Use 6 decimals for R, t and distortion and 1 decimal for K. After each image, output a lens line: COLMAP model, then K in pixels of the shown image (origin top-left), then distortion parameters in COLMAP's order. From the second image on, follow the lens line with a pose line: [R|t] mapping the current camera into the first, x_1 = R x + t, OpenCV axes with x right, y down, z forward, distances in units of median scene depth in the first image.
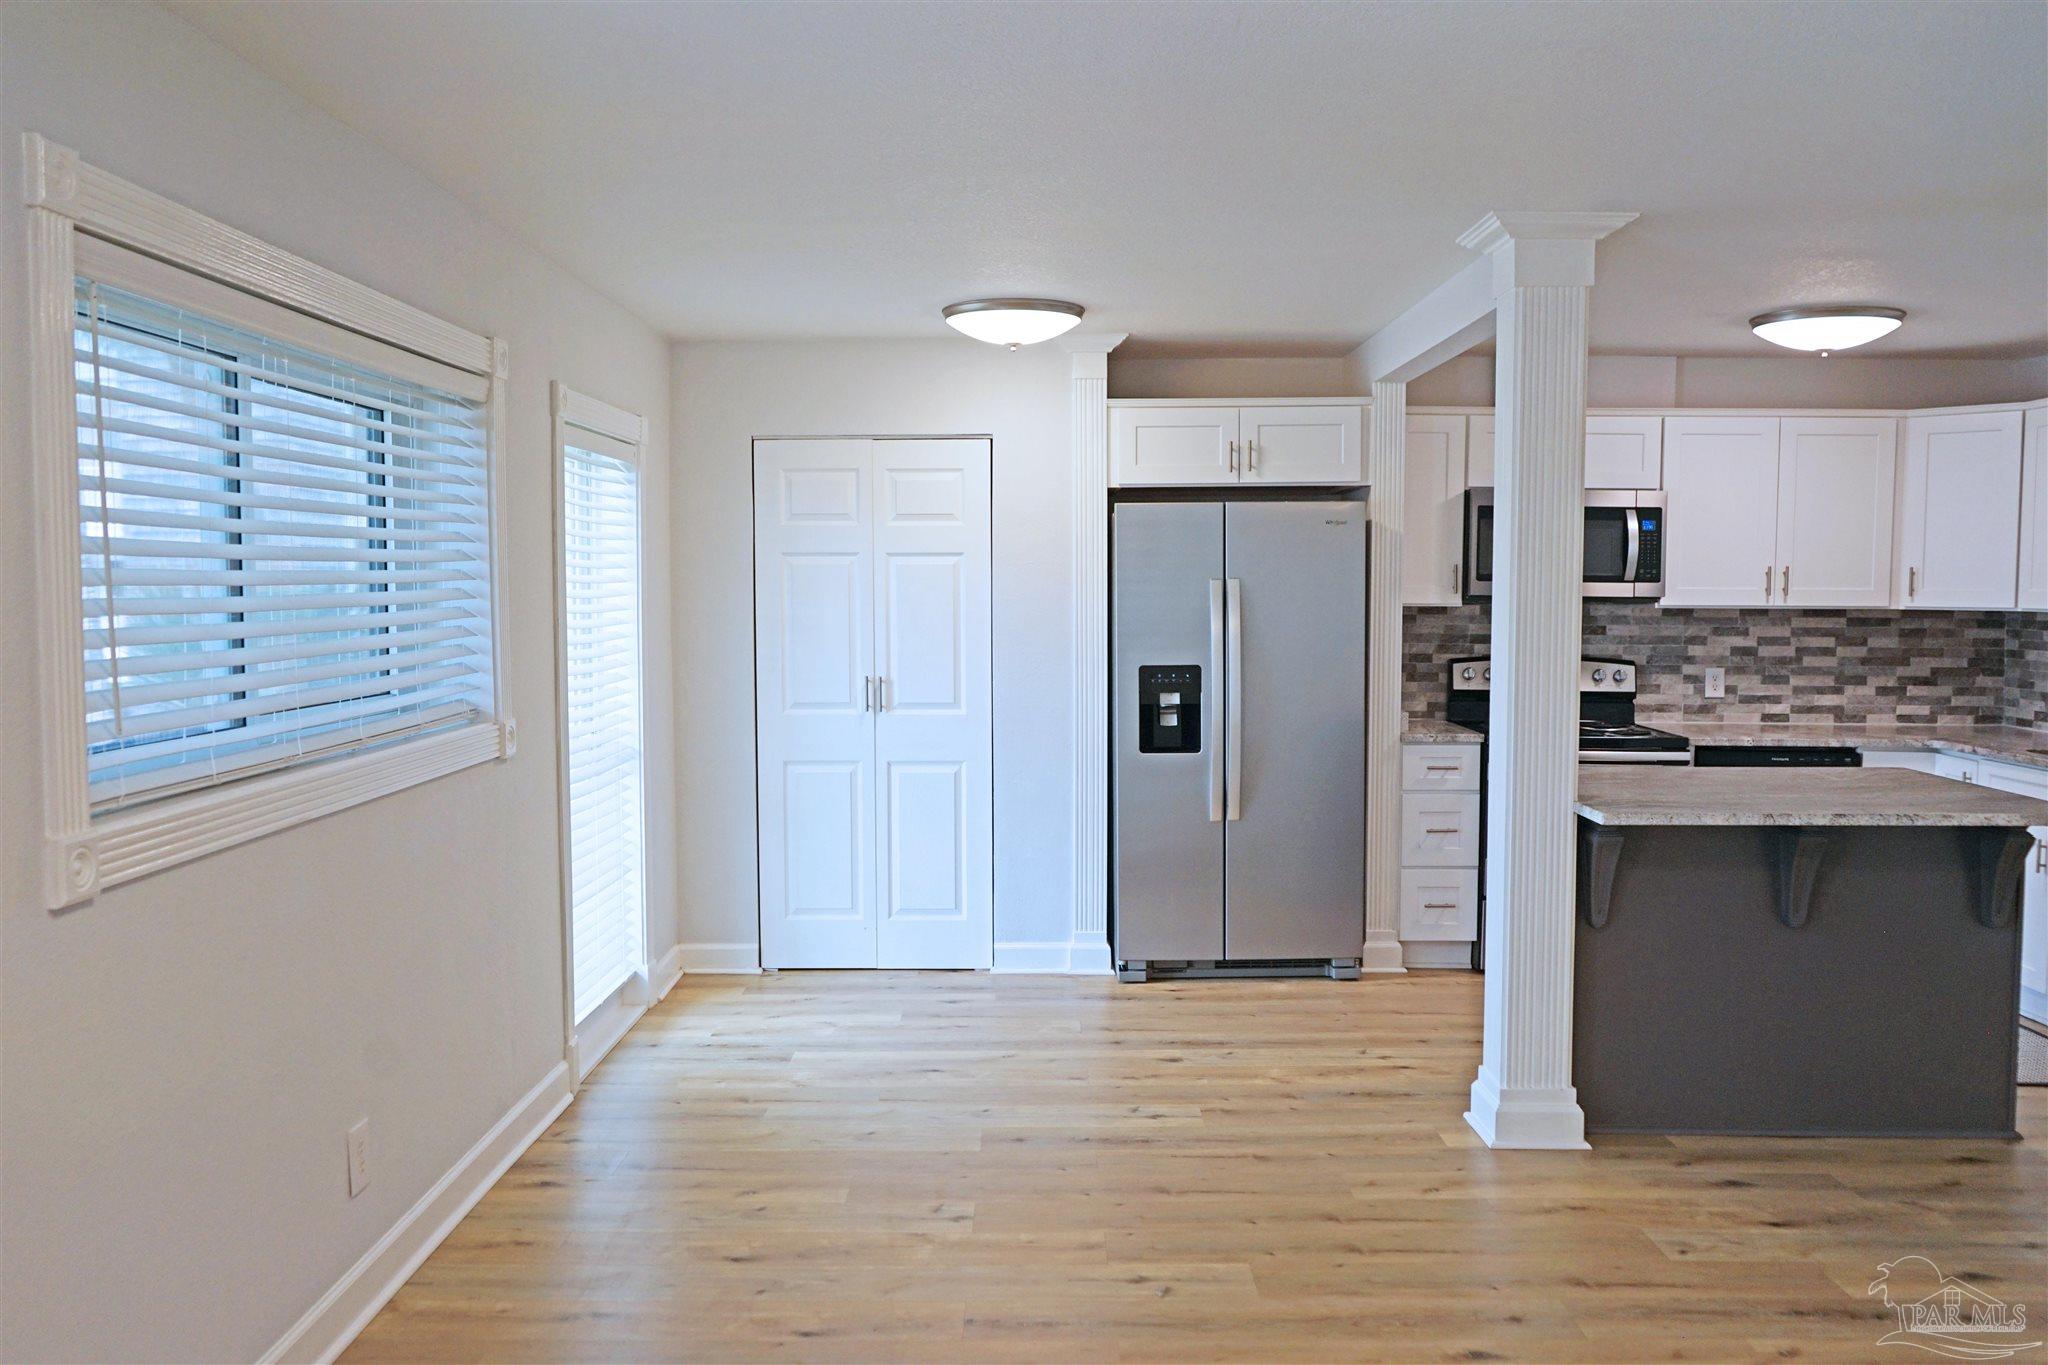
lens RADIAL K [[1635.2, 0, 1018.7], [0, 1635.2, 679.9], [0, 0, 1]] dist [-0.011982, 0.007641]
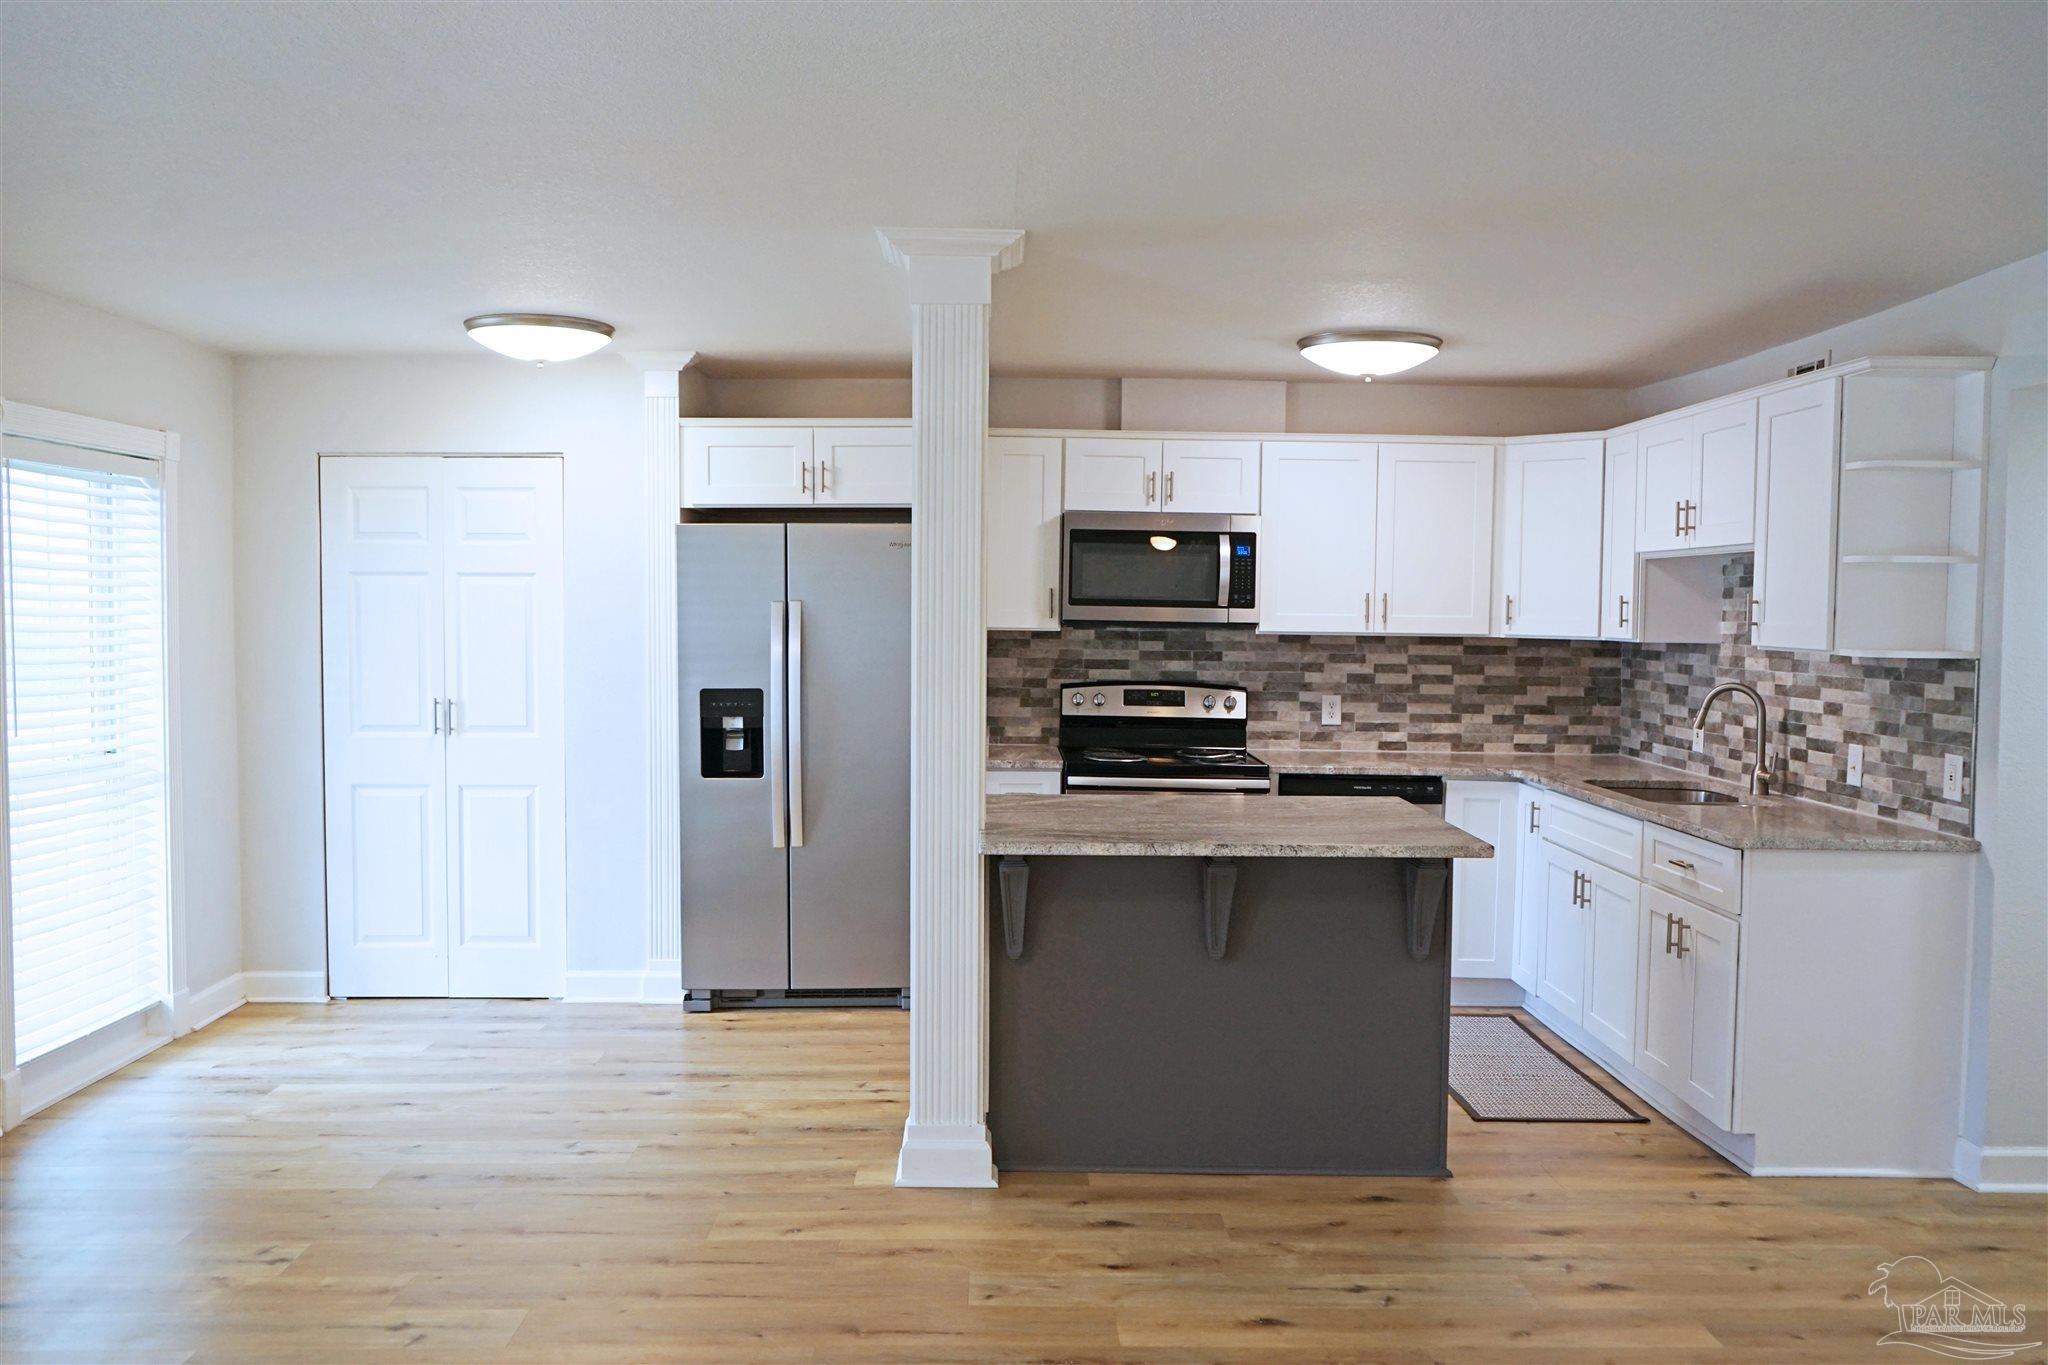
lens RADIAL K [[1635.2, 0, 1024.2], [0, 1635.2, 677.9], [0, 0, 1]] dist [-0.011982, 0.007641]
pose [[0.999620, 0.006925, 0.026684, 0.236438], [-0.006515, 0.999860, -0.015437, -0.001442], [-0.026787, 0.015258, 0.999525, 0.013345]]
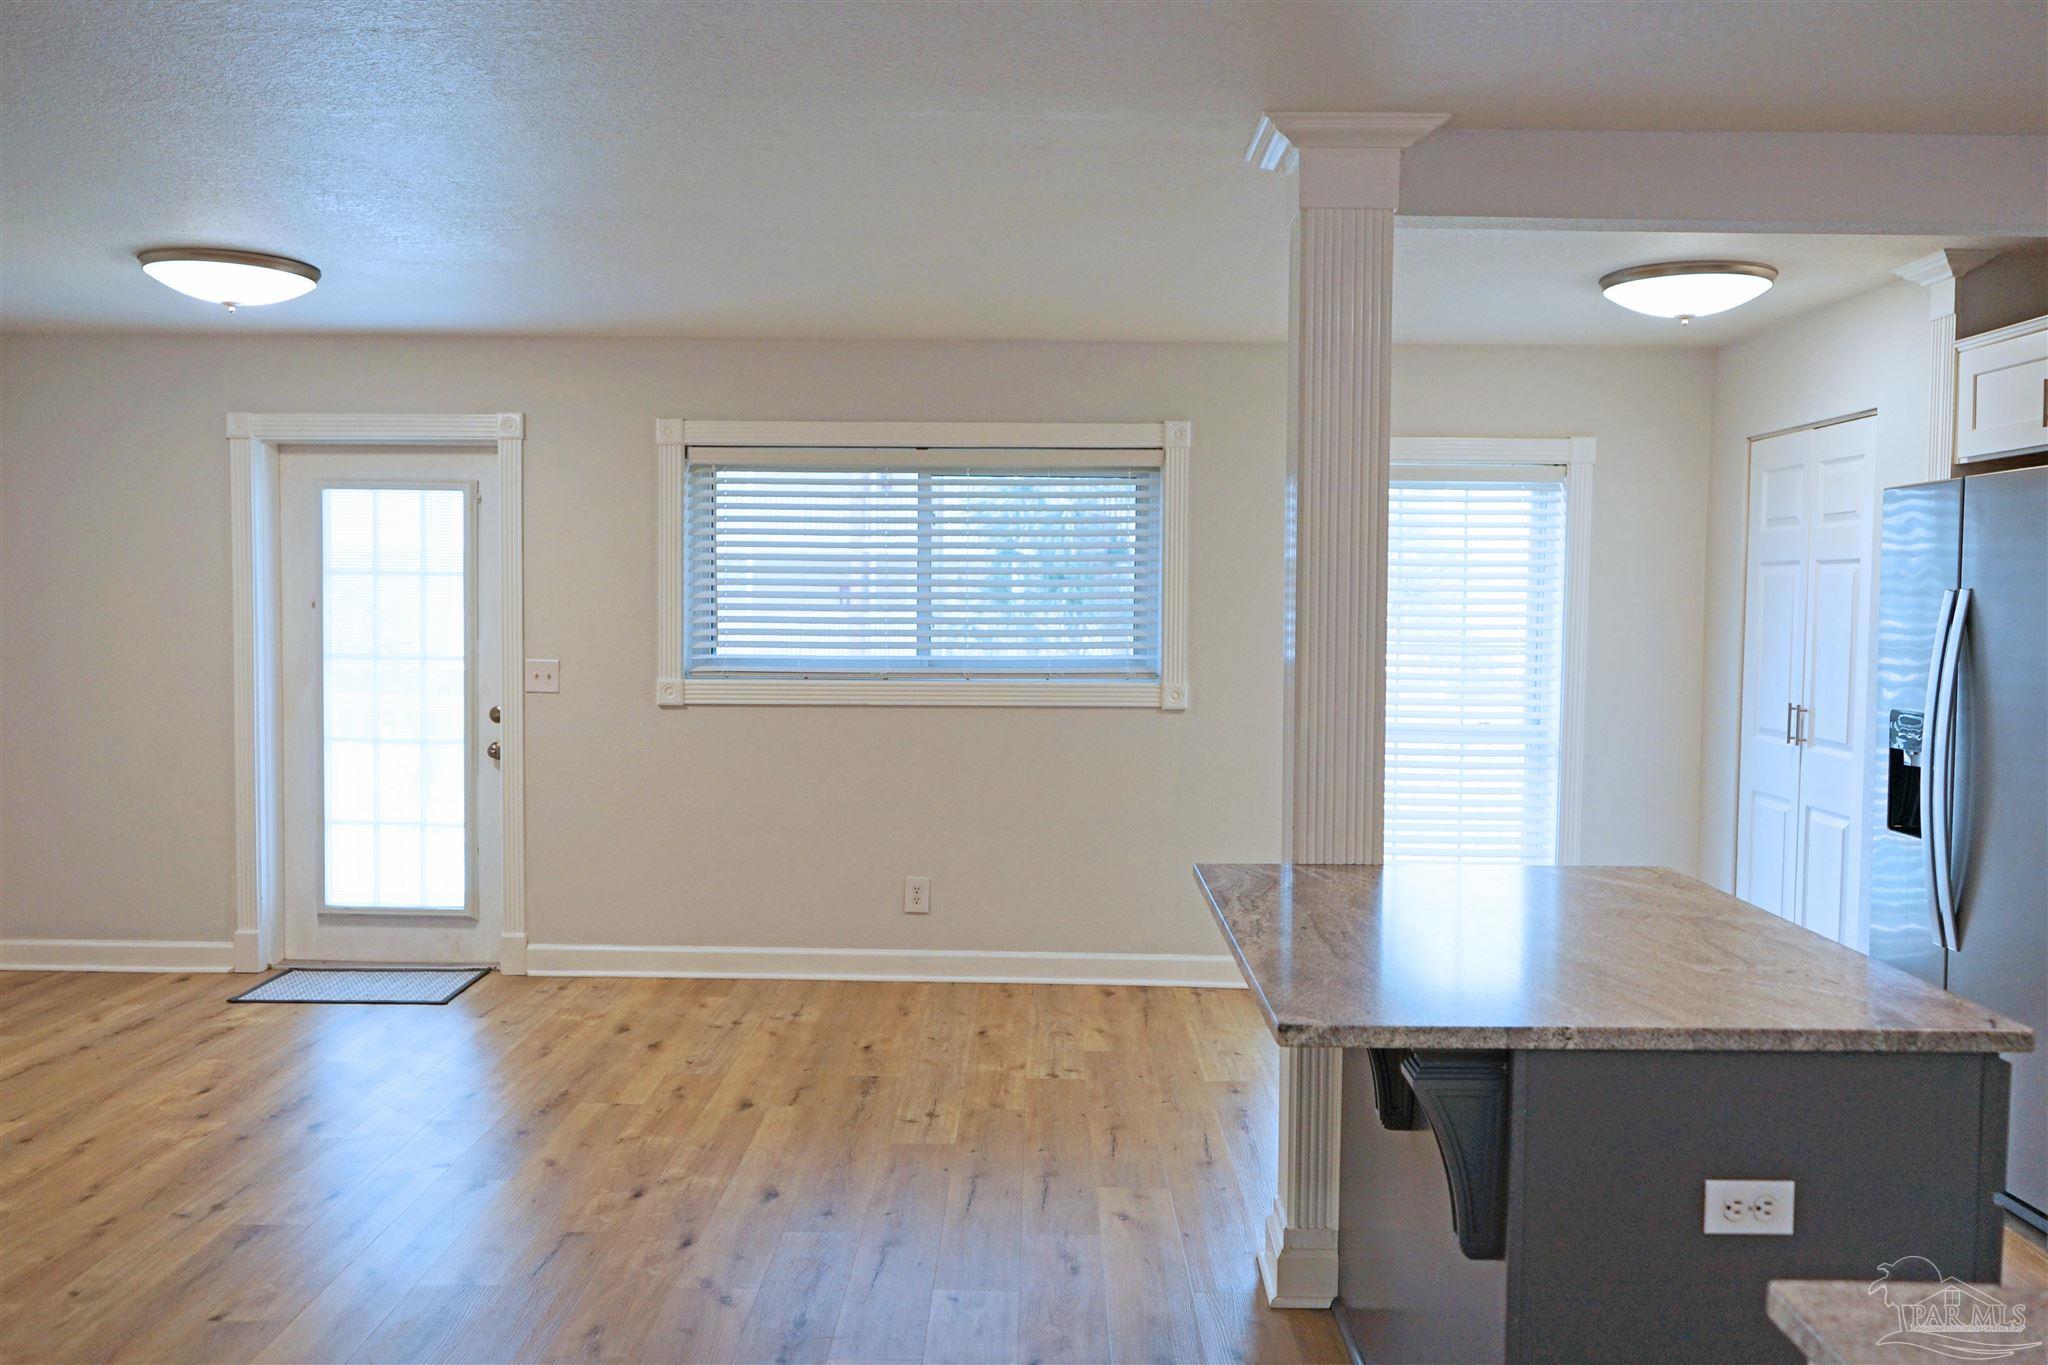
lens RADIAL K [[1635.2, 0, 1025.9], [0, 1635.2, 684.2], [0, 0, 1]] dist [-0.011982, 0.007641]
pose [[-0.006731, 0.056905, -0.998357, 0.783784], [-0.068501, 0.996008, 0.057233, -0.034100], [0.997628, 0.068774, -0.002806, 0.603789]]
